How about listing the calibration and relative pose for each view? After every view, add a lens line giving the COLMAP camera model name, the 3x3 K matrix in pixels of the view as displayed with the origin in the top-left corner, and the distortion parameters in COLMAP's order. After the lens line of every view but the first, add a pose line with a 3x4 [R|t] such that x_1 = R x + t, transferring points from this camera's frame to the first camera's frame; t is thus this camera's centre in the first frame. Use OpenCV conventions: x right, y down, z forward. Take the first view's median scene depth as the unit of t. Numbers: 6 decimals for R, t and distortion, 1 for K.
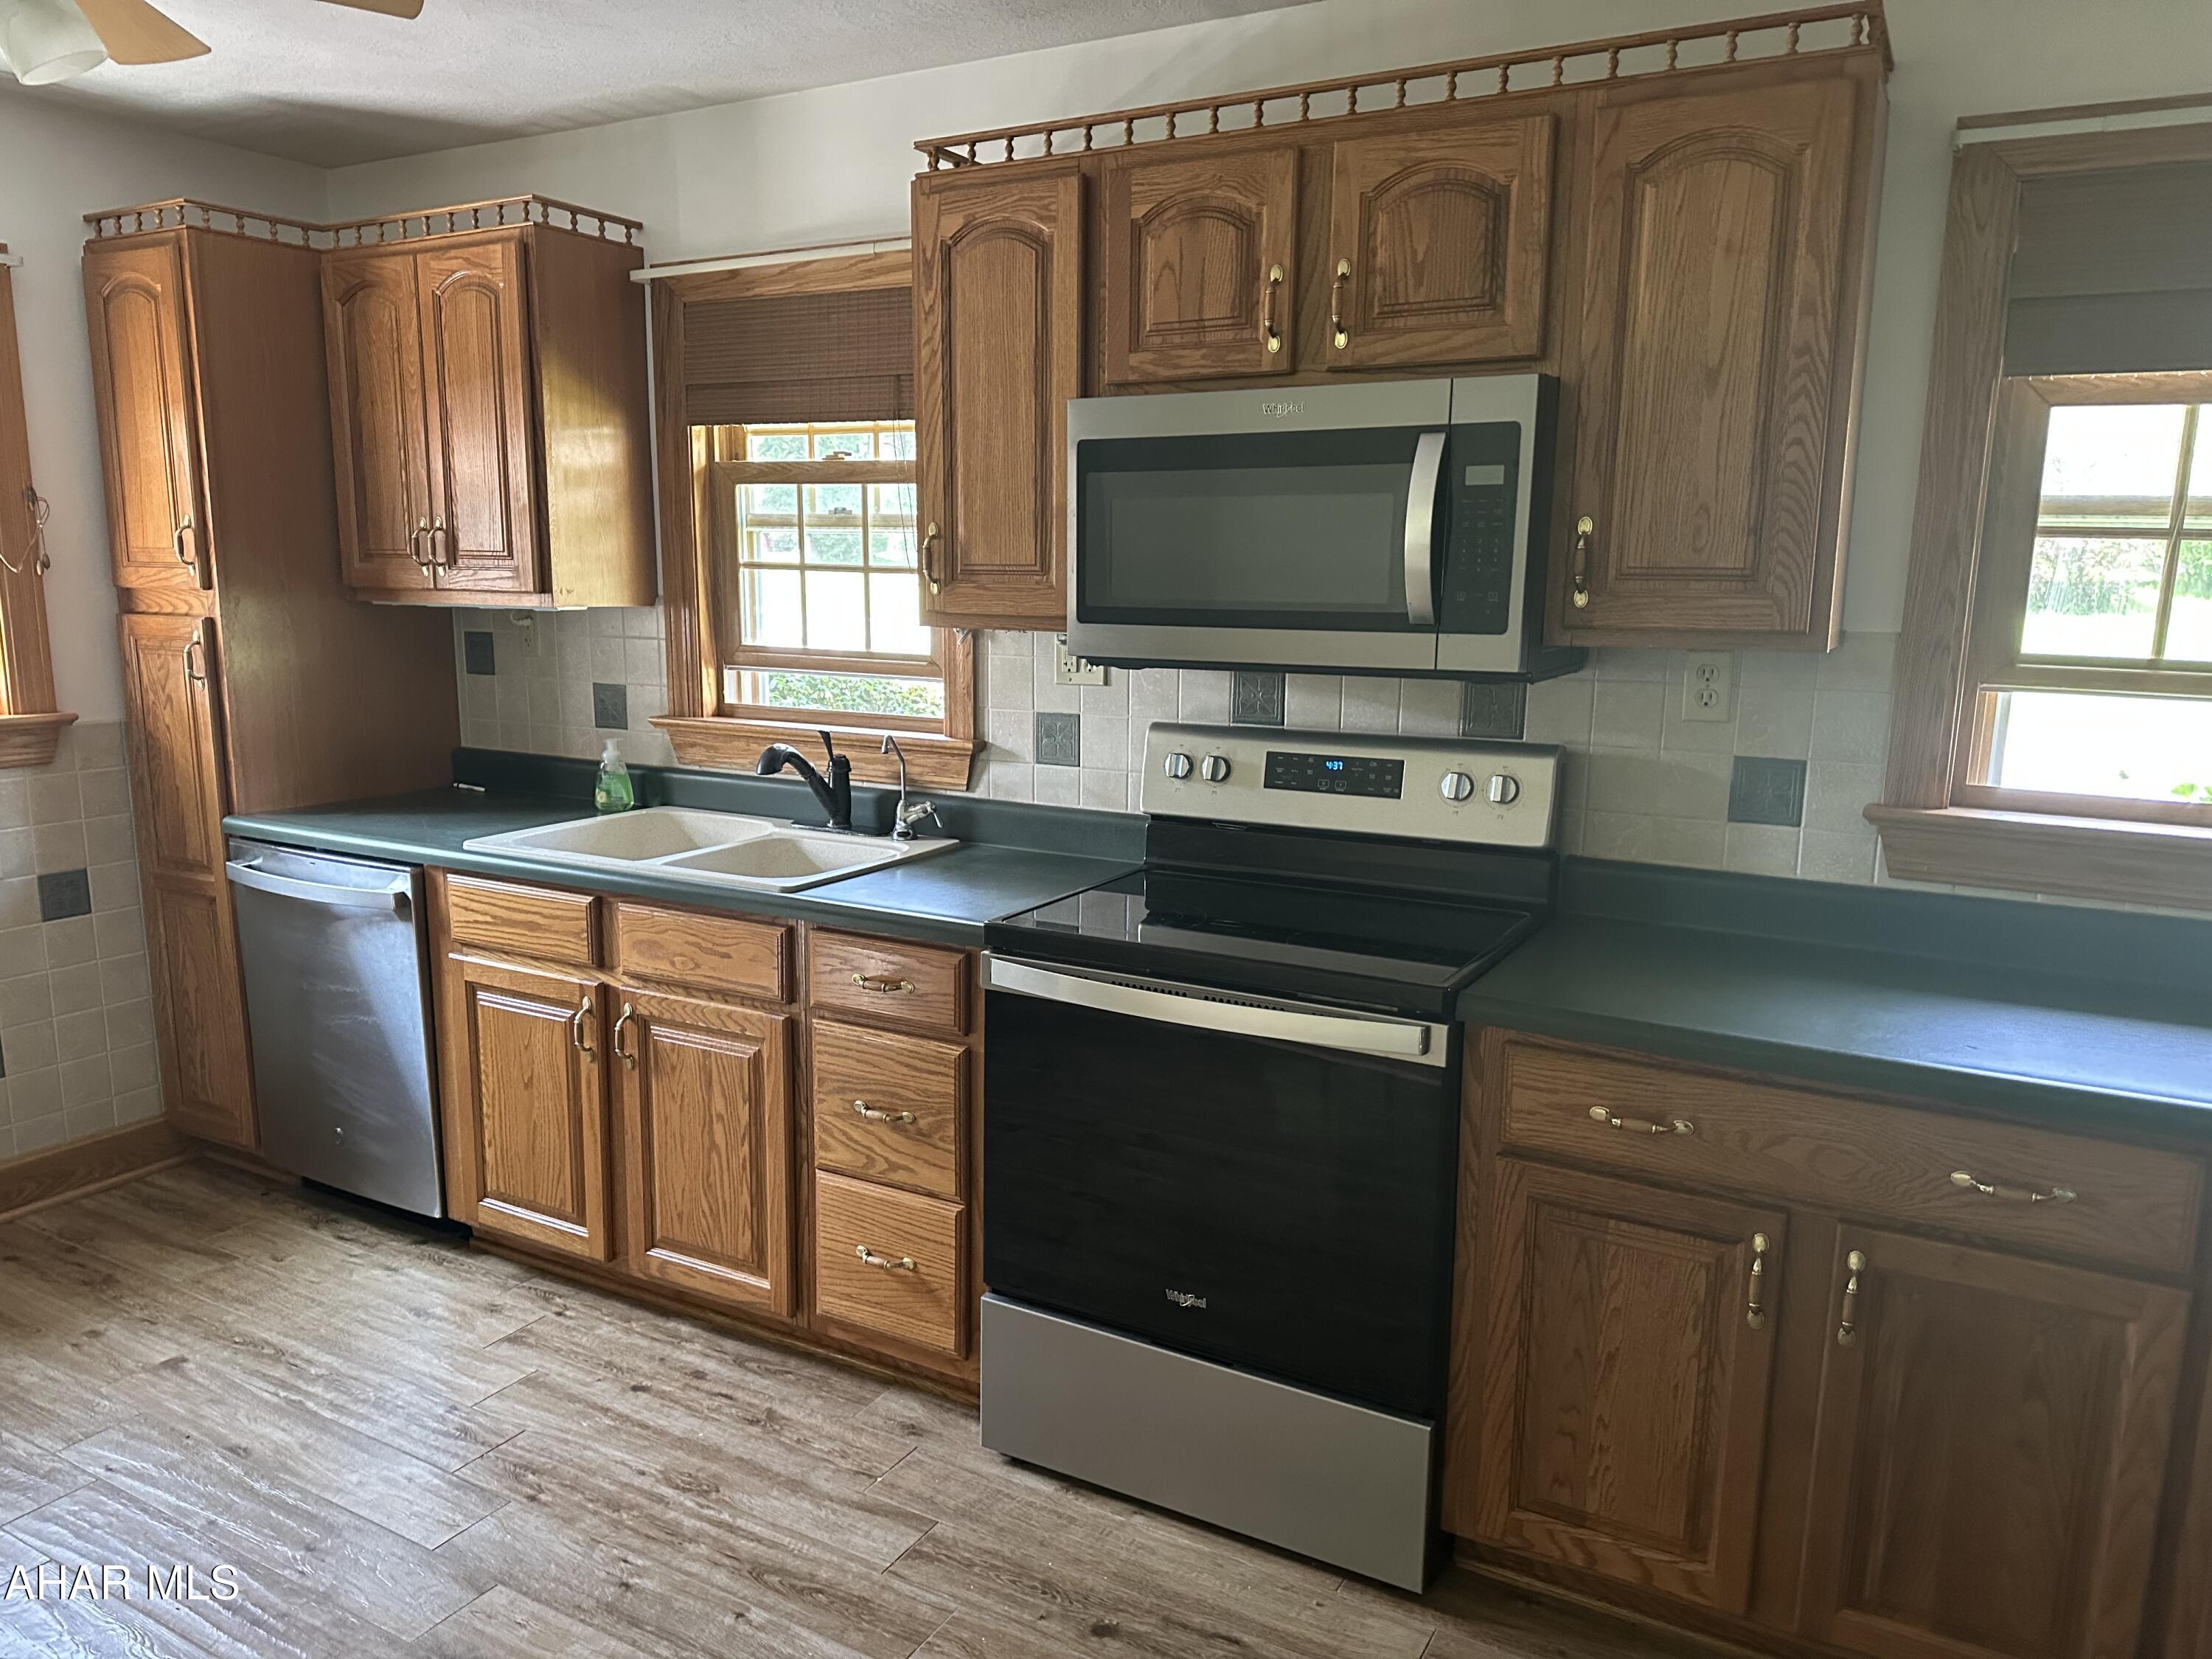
lens RADIAL K [[1558.0, 0, 1100.6], [0, 1558.0, 847.8], [0, 0, 1]] dist [0.010851, -0.021220]
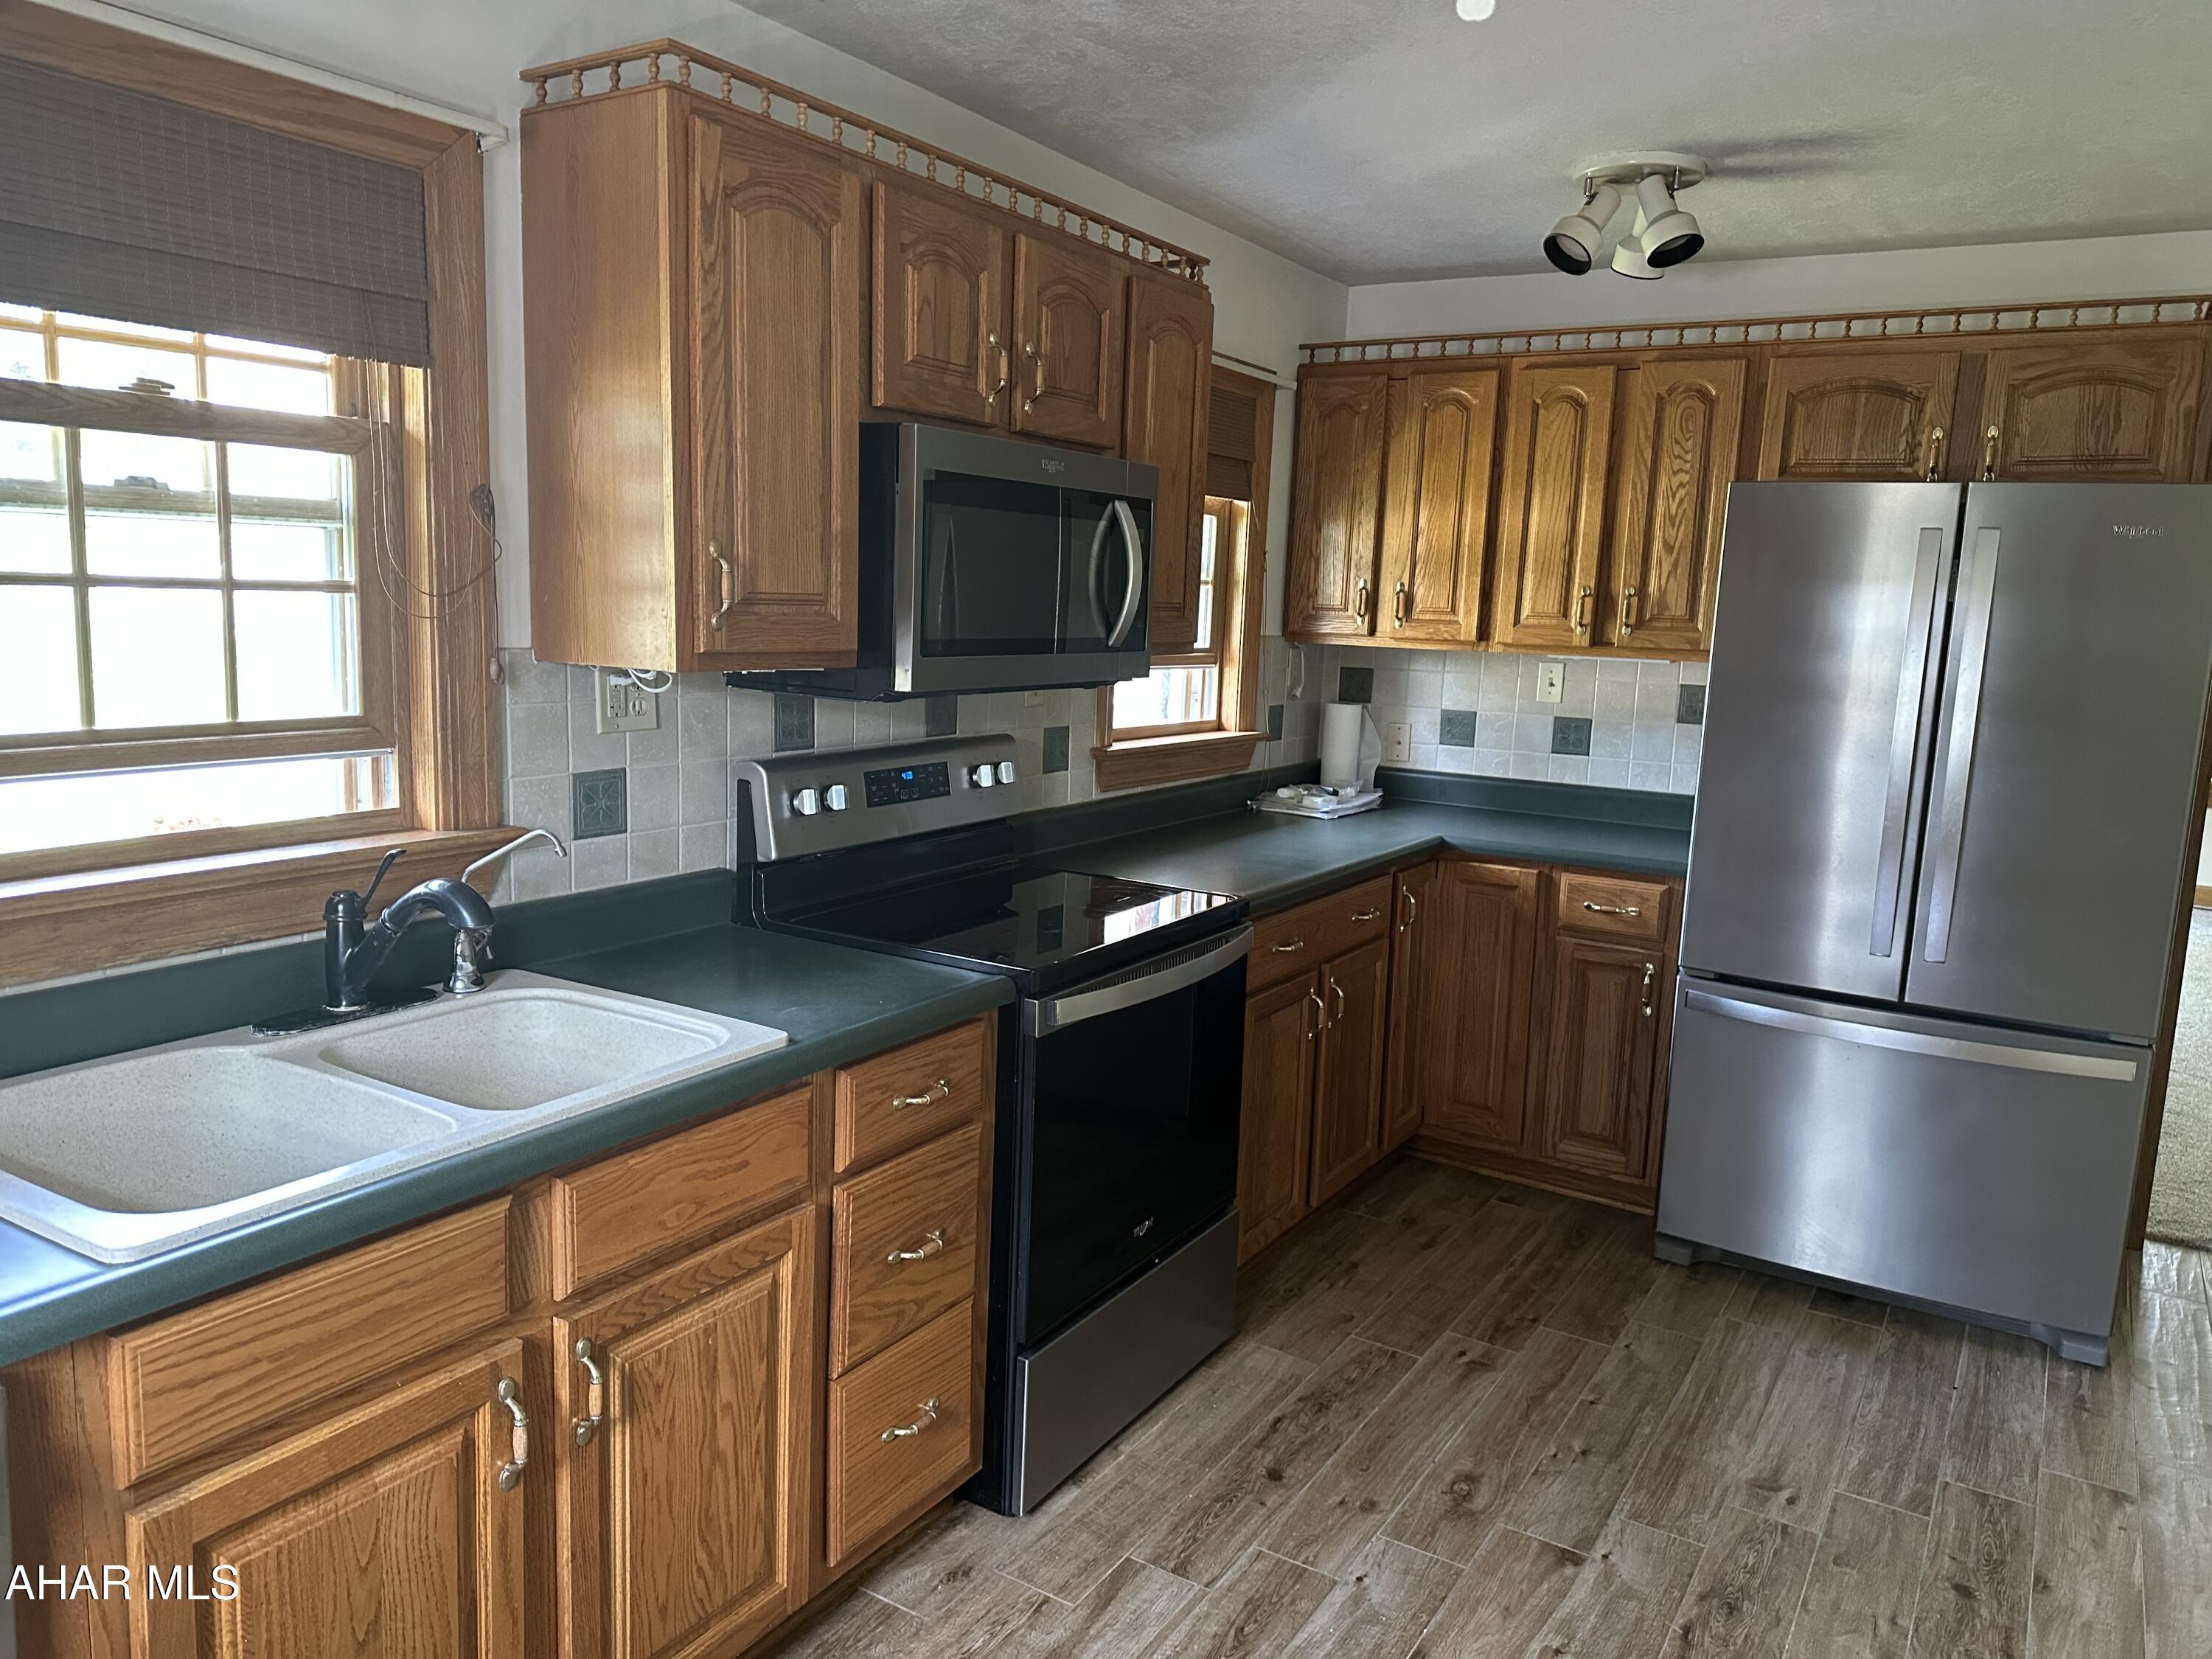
lens RADIAL K [[1558.0, 0, 1104.8], [0, 1558.0, 815.1], [0, 0, 1]] dist [0.010851, -0.021220]
pose [[0.036116, -0.153954, 0.987418, -0.868742], [0.136444, 0.979569, 0.147740, -0.158466], [-0.989989, 0.129392, 0.056384, 0.761838]]
